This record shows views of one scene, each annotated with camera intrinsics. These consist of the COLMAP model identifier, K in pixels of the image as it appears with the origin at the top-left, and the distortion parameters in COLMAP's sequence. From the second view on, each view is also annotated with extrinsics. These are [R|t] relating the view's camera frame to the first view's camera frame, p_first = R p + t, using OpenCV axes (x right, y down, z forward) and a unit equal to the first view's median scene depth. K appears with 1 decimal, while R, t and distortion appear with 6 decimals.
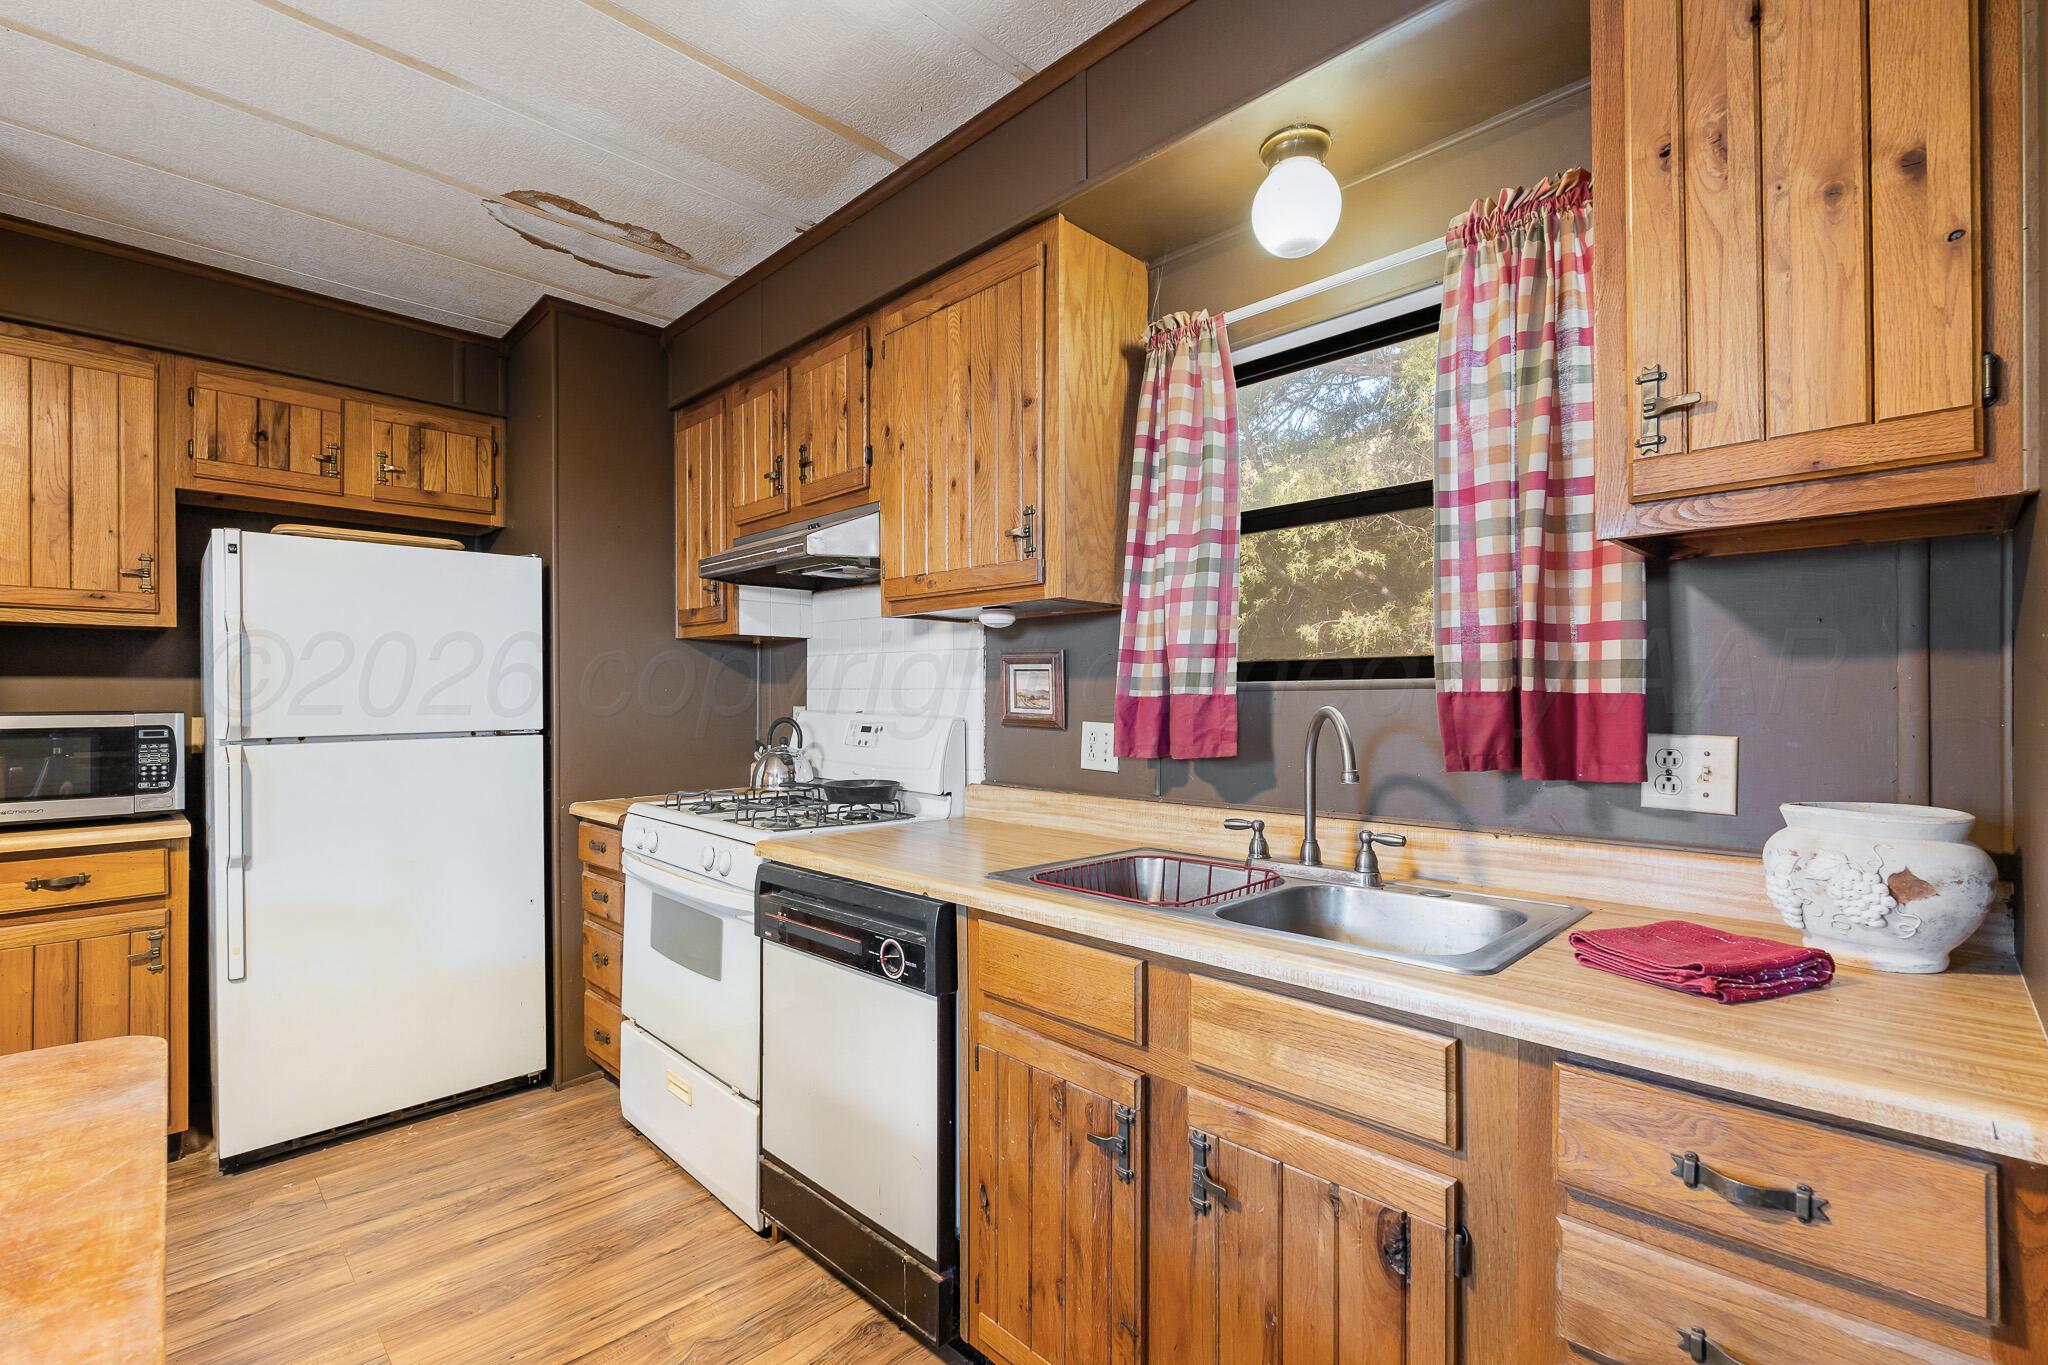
lens RADIAL K [[897.9, 0, 1025.3], [0, 897.9, 687.9], [0, 0, 1]] dist [0.000190, 0.000097]
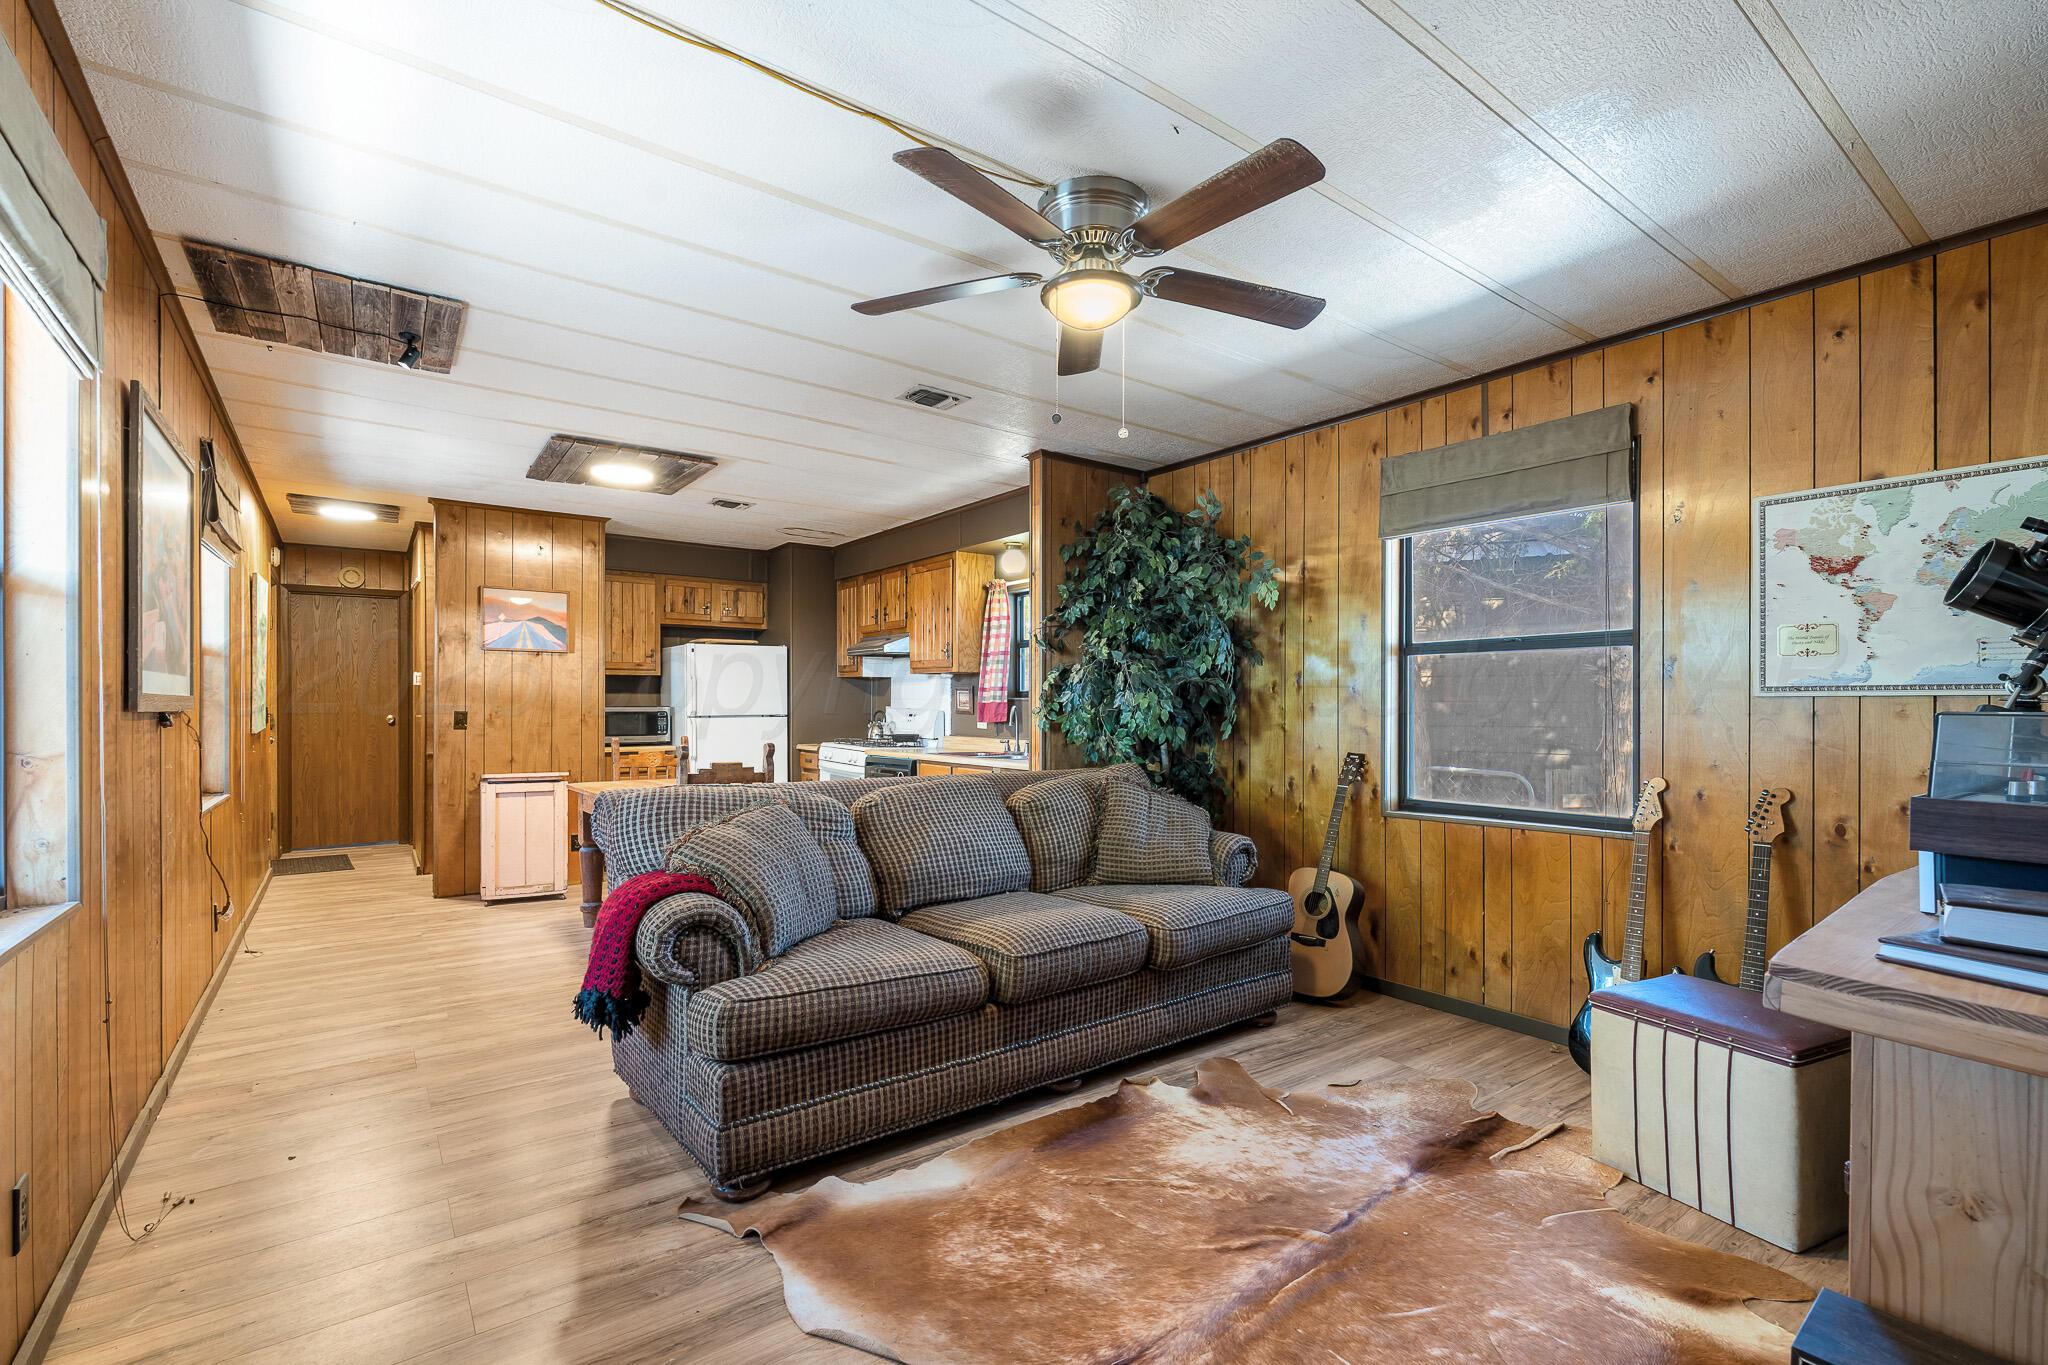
lens RADIAL K [[904.0, 0, 1024.3], [0, 904.0, 693.5], [0, 0, 1]] dist [-0.001234, -0.000112]
pose [[0.988898, 0.002567, -0.148573, 0.591806], [-0.002390, 0.999996, 0.001368, -0.021203], [0.148576, -0.000998, 0.988900, -1.679749]]
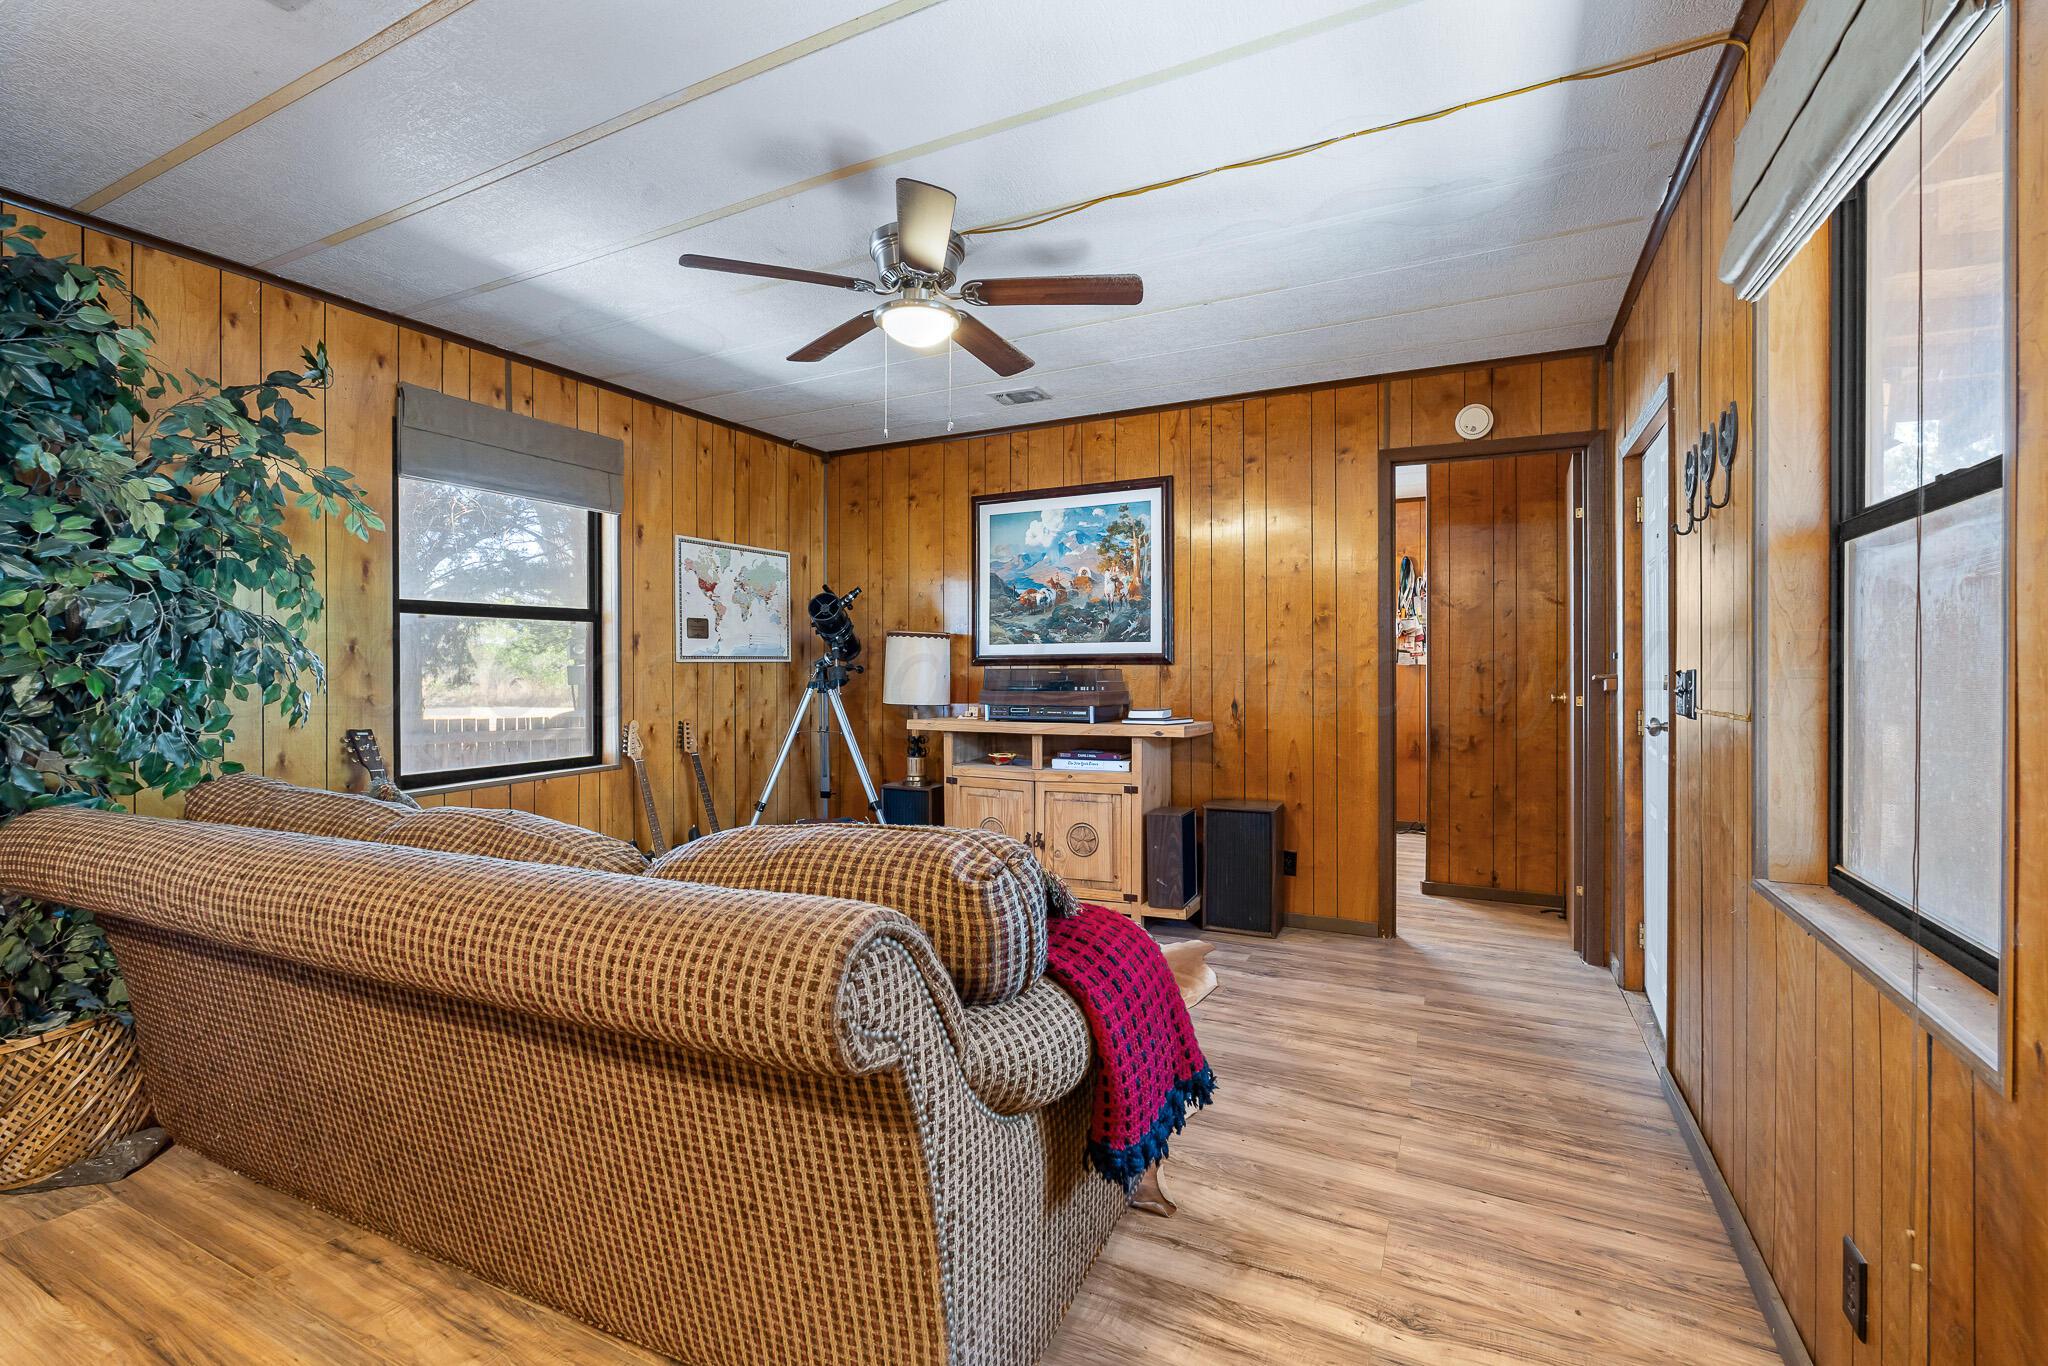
lens RADIAL K [[899.8, 0, 1022.0], [0, 899.8, 662.3], [0, 0, 1]] dist [-0.001767, 0.000083]
pose [[-0.308600, 0.008378, 0.951155, -0.608030], [-0.005008, 0.999933, -0.010432, -0.001023], [-0.951179, -0.007983, -0.308537, -0.474338]]
